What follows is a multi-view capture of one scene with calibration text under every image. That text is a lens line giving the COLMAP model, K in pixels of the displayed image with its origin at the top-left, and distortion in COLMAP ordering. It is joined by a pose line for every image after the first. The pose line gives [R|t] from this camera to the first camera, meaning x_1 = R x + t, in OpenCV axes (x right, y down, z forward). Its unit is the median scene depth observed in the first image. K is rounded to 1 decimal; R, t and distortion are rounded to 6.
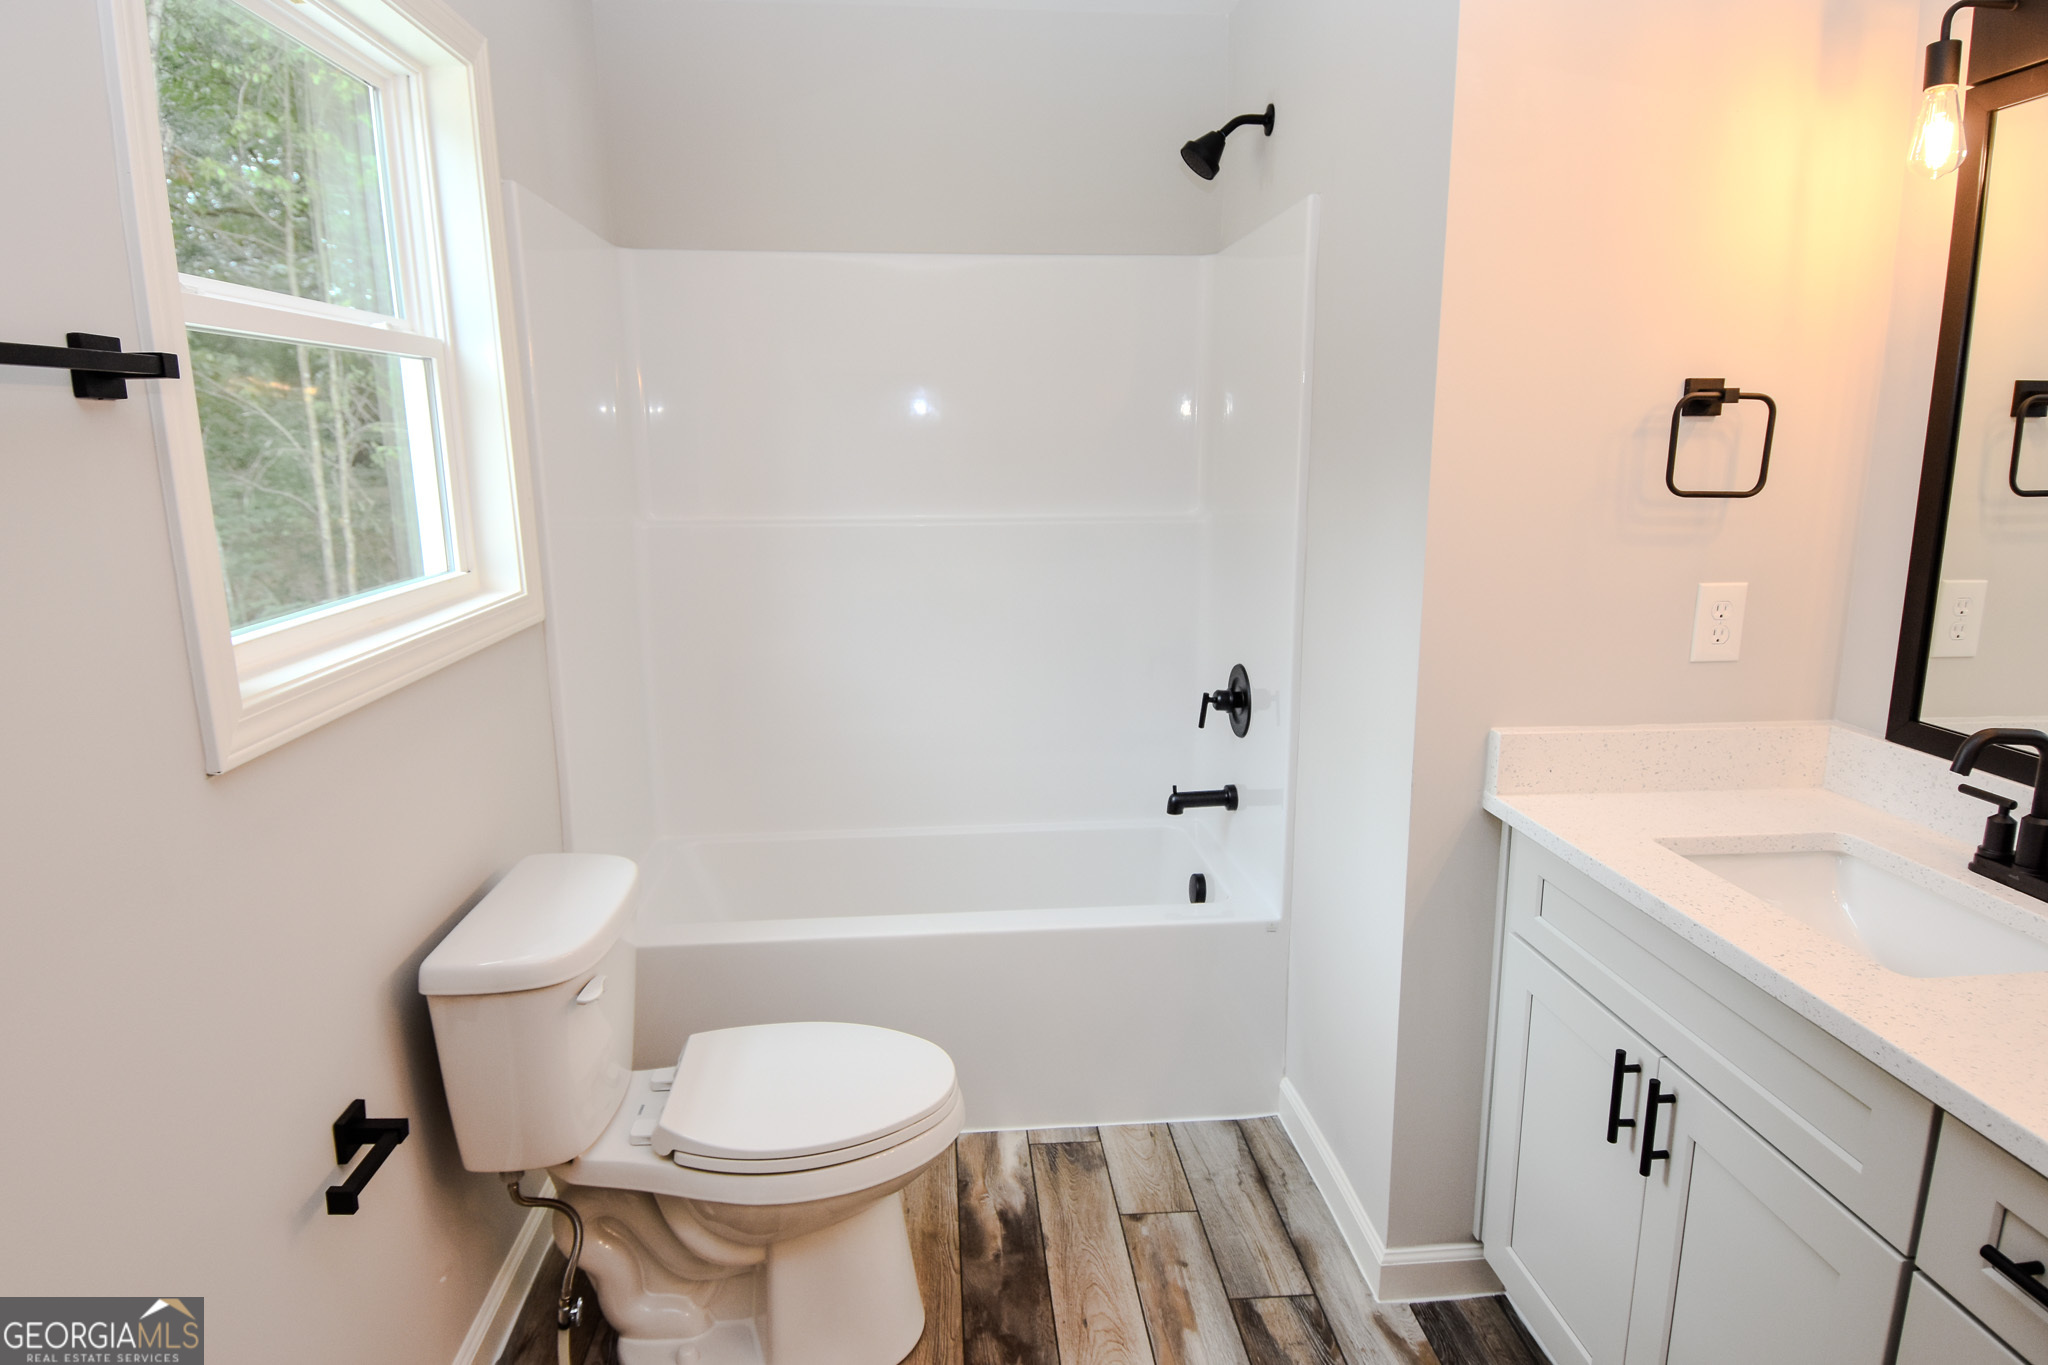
lens RADIAL K [[1140.9, 0, 1025.3], [0, 1140.9, 667.7], [0, 0, 1]] dist [0.050974, -0.057412]
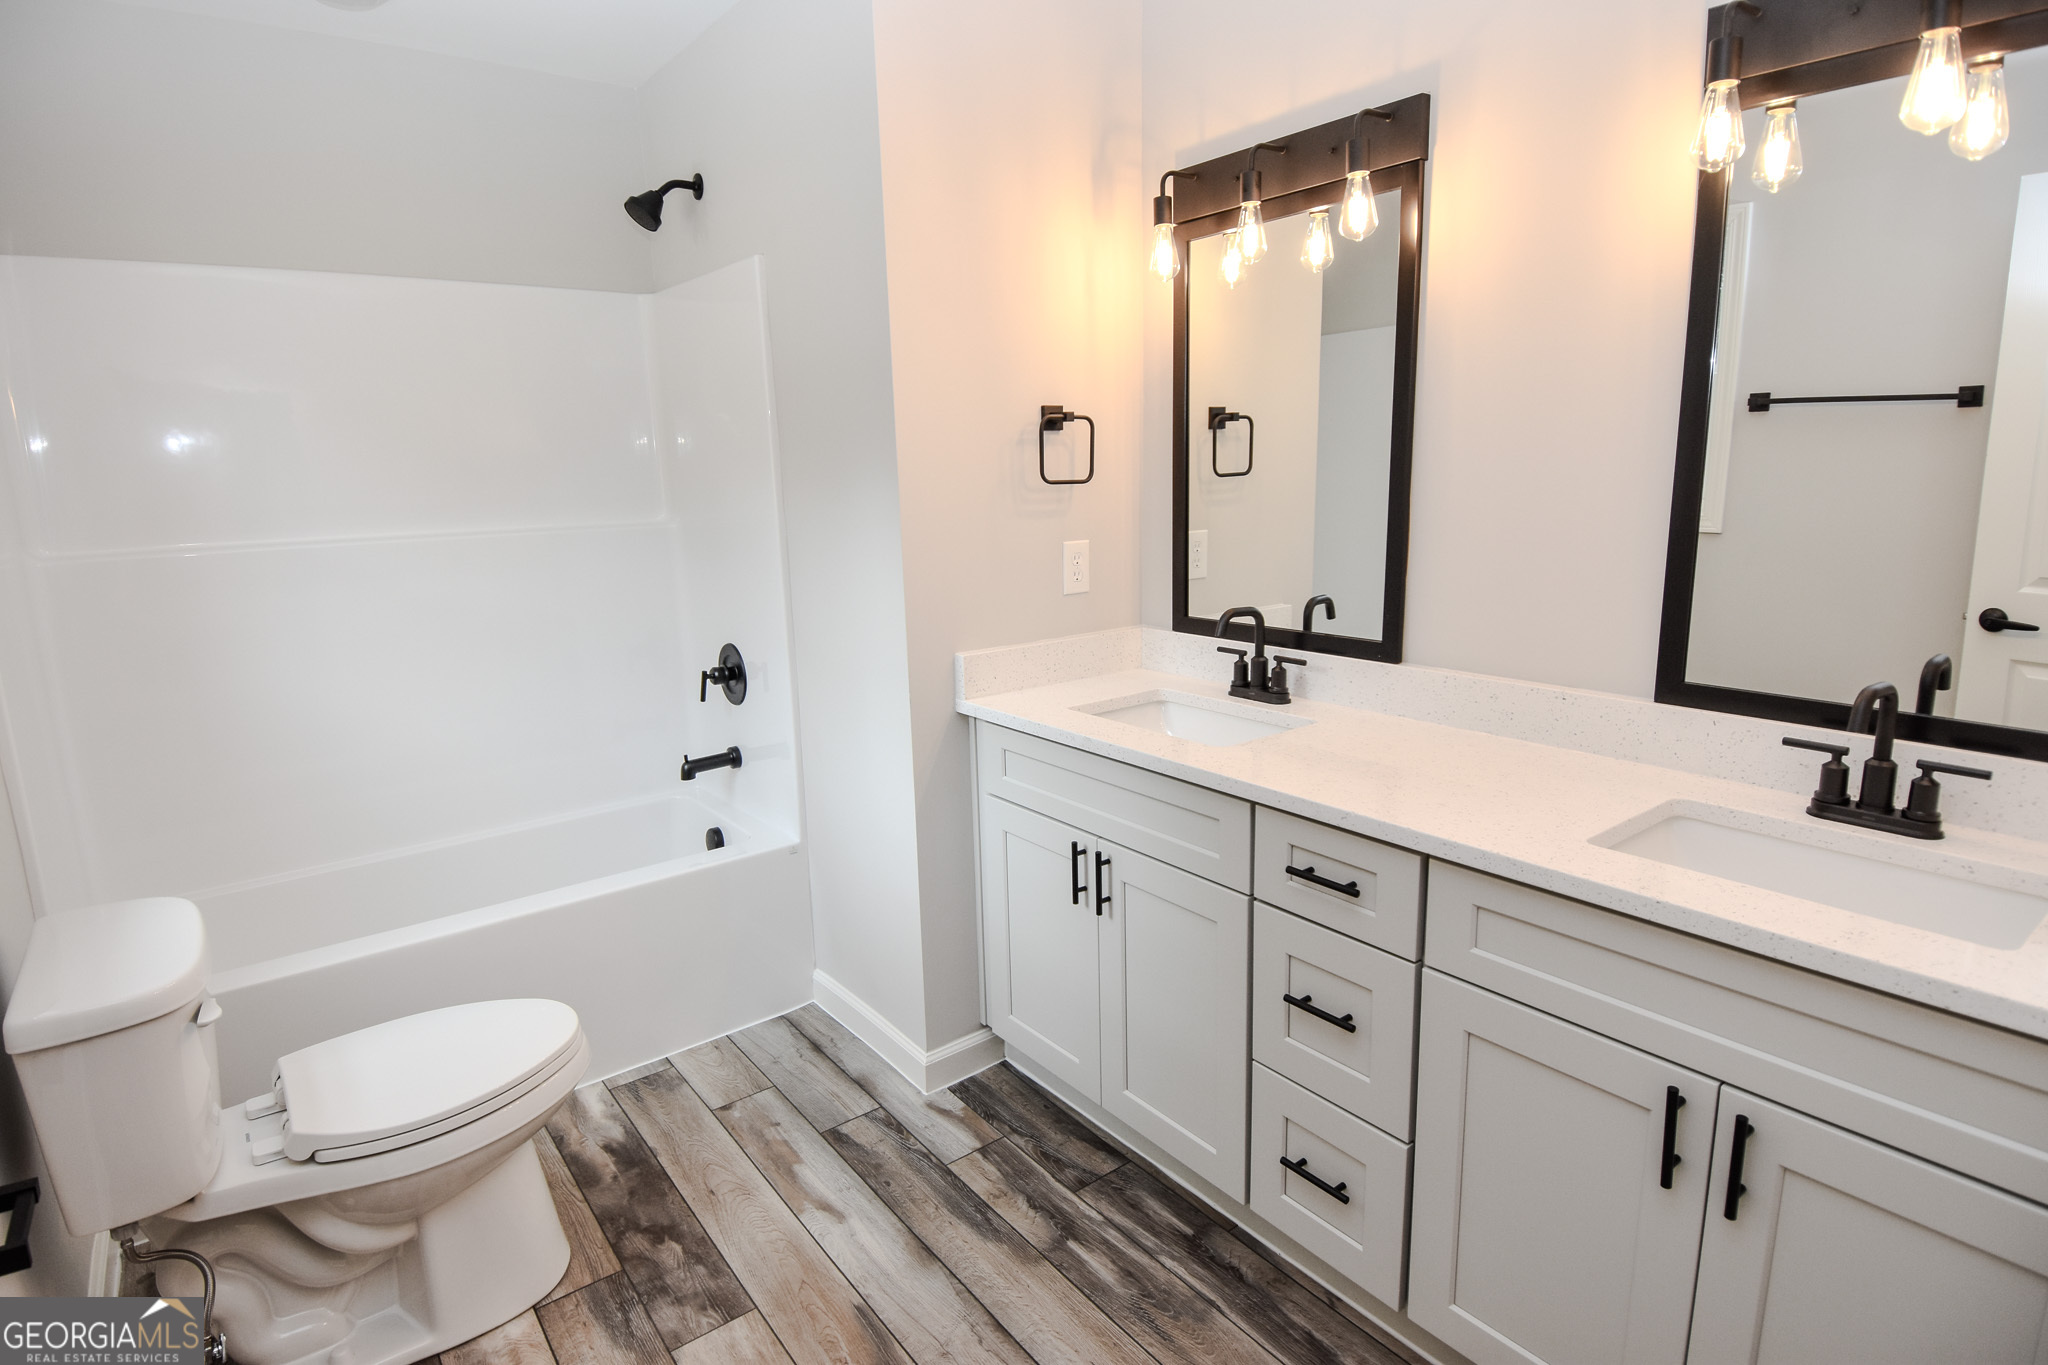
lens RADIAL K [[1063.1, 0, 1021.3], [0, 1063.1, 668.4], [0, 0, 1]] dist [0.056399, -0.063238]
pose [[0.840507, -0.121383, 0.528028, -0.198261], [0.125976, 0.991654, 0.027434, 0.041602], [-0.526951, 0.043460, 0.848784, -0.131665]]
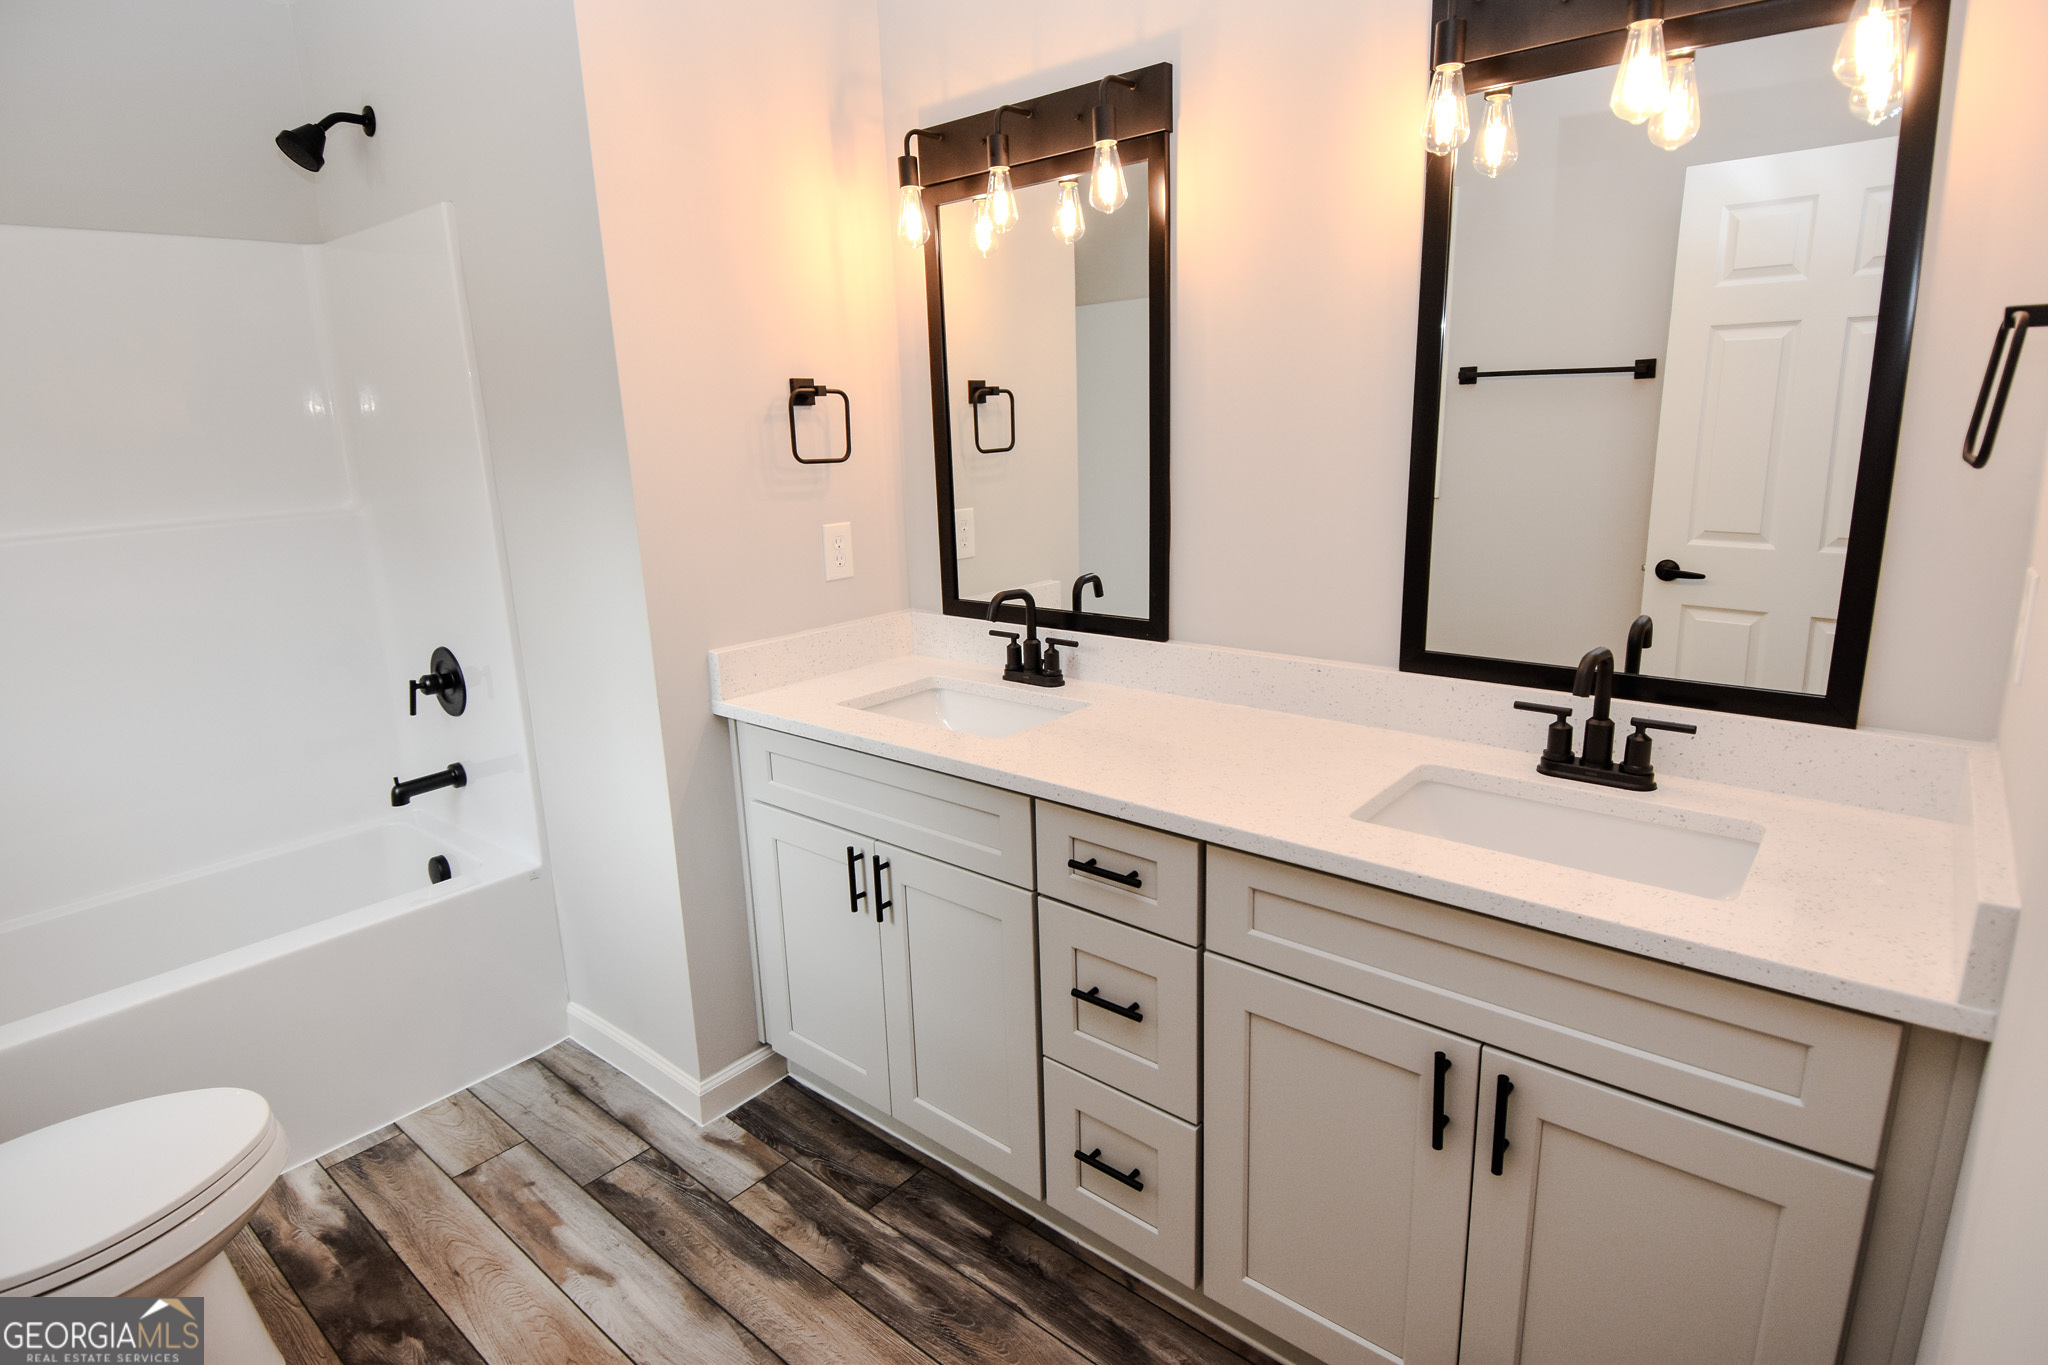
lens RADIAL K [[1063.1, 0, 1021.3], [0, 1063.1, 668.4], [0, 0, 1]] dist [0.056399, -0.063238]
pose [[0.704720, -0.179130, 0.686500, -0.158272], [0.163793, 0.982541, 0.088237, 0.021888], [-0.690320, 0.050261, 0.721756, -0.093464]]
